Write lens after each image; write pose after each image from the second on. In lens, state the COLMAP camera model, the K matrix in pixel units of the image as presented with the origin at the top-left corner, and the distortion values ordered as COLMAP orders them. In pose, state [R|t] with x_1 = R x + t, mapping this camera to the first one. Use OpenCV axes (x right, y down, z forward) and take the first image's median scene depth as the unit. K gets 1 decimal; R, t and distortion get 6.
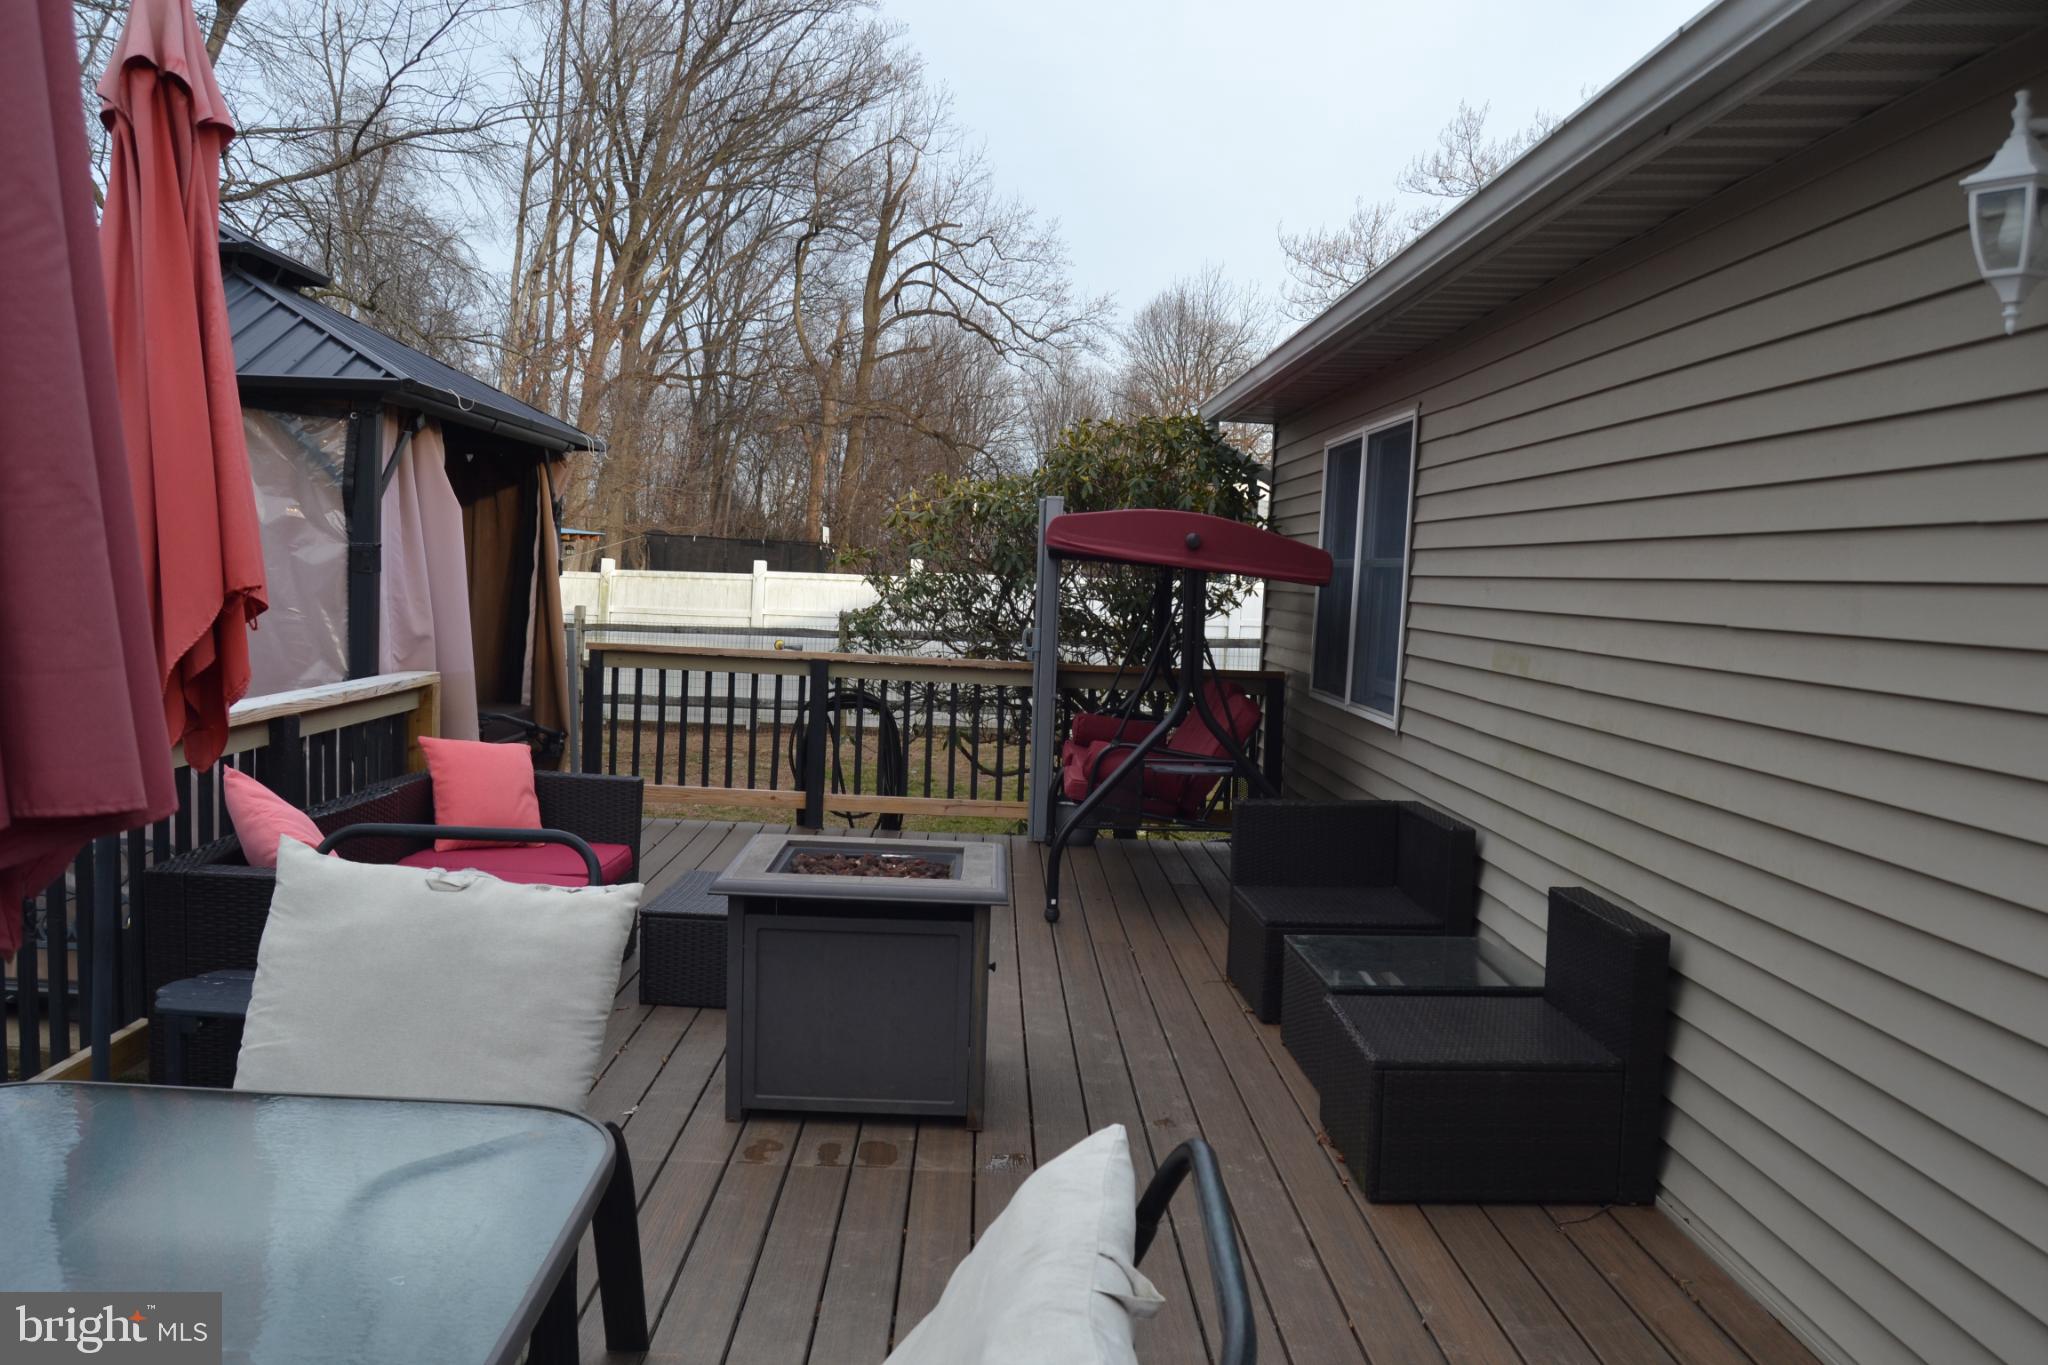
lens RADIAL K [[1634.8, 0, 1028.2], [0, 1634.8, 686.3], [0, 0, 1]] dist [-0.096436, 0.037664]
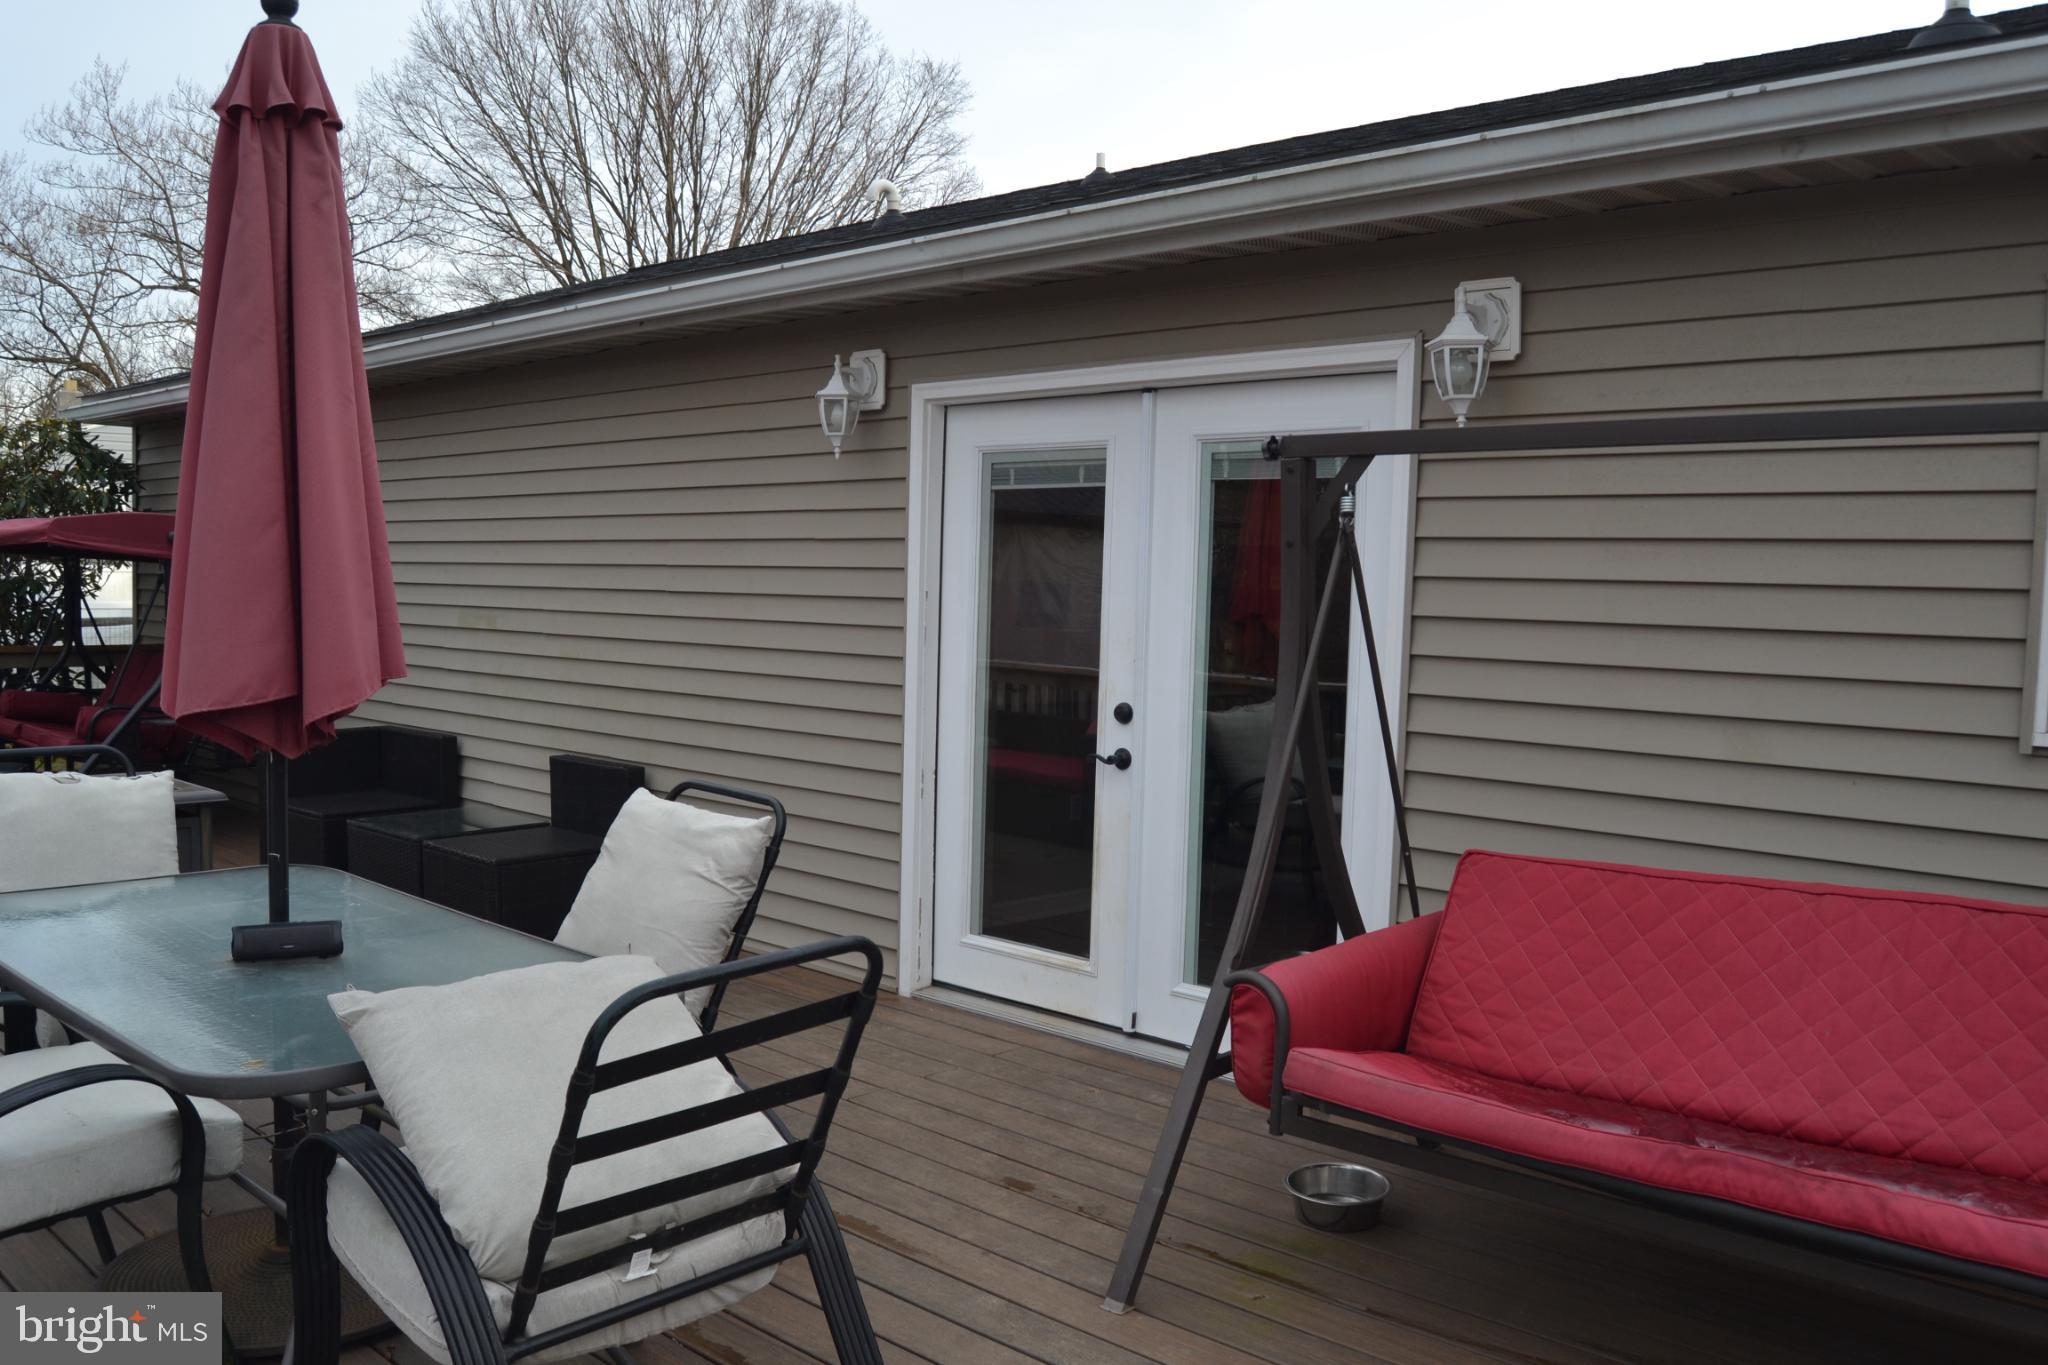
lens RADIAL K [[1634.8, 0, 1020.4], [0, 1634.8, 683.3], [0, 0, 1]] dist [-0.096436, 0.037664]
pose [[0.689565, -0.067669, 0.721056, -0.232838], [0.053712, 0.997662, 0.042262, 0.003806], [-0.722229, 0.009587, 0.691587, -0.209325]]
